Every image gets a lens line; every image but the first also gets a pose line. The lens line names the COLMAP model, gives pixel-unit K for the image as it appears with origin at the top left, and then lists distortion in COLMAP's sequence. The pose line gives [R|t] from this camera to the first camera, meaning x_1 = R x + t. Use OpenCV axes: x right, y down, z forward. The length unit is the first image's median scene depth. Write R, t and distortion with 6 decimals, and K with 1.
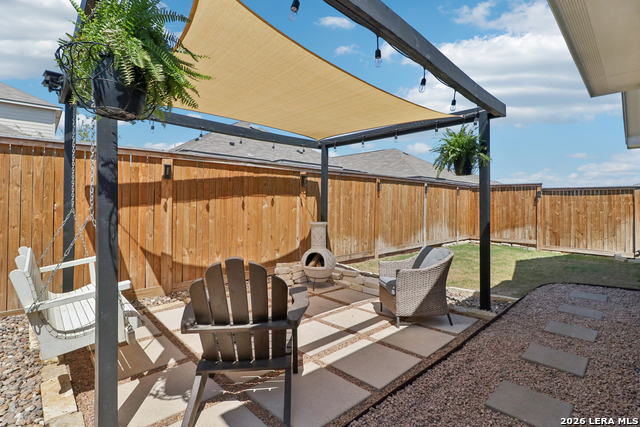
lens RADIAL K [[308.7, 0, 316.2], [0, 308.7, 204.1], [0, 0, 1]] dist [-0.002846, -0.000397]
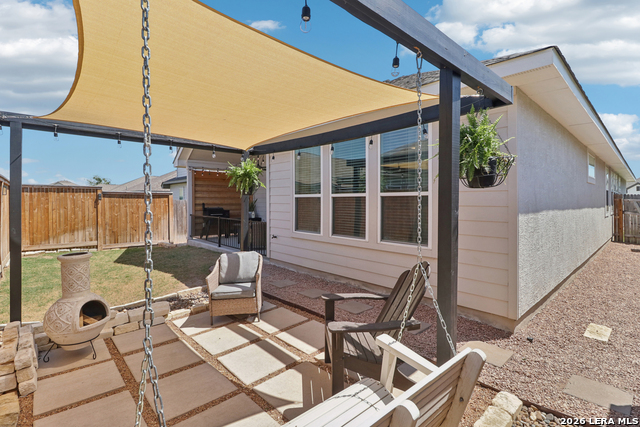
lens RADIAL K [[308.7, 0, 316.2], [0, 308.7, 204.1], [0, 0, 1]] dist [-0.002846, -0.000397]
pose [[0.011689, -0.021553, 0.999699, -0.316574], [-0.001198, 0.999767, 0.021568, -0.031074], [-0.999931, -0.001450, 0.011660, 0.252826]]
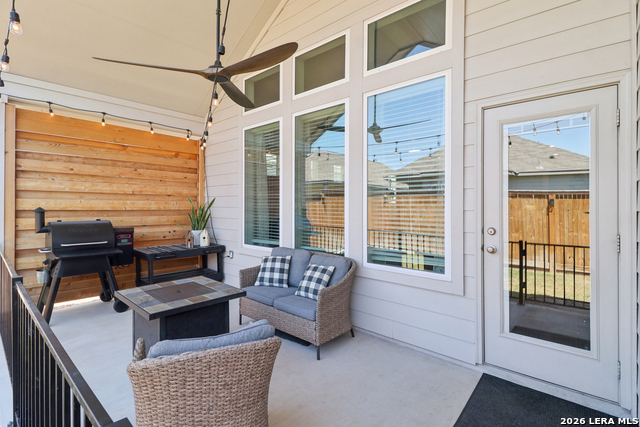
lens RADIAL K [[308.7, 0, 316.2], [0, 308.7, 204.1], [0, 0, 1]] dist [-0.002846, -0.000397]
pose [[-0.084494, -0.005154, 0.996411, 0.408612], [-0.010018, 0.999940, 0.004323, -0.019488], [-0.996374, -0.009617, -0.084540, 0.382182]]
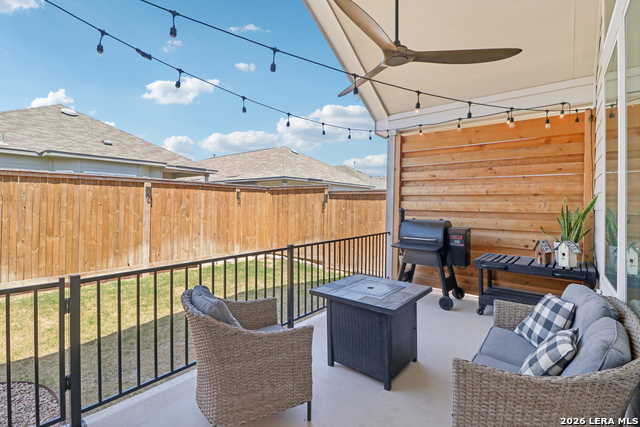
lens RADIAL K [[308.7, 0, 316.2], [0, 308.7, 204.1], [0, 0, 1]] dist [-0.002846, -0.000397]
pose [[0.991524, 0.001386, 0.129920, 0.597127], [-0.001256, 0.999999, -0.001082, -0.015935], [-0.129921, 0.000910, 0.991524, 0.219113]]
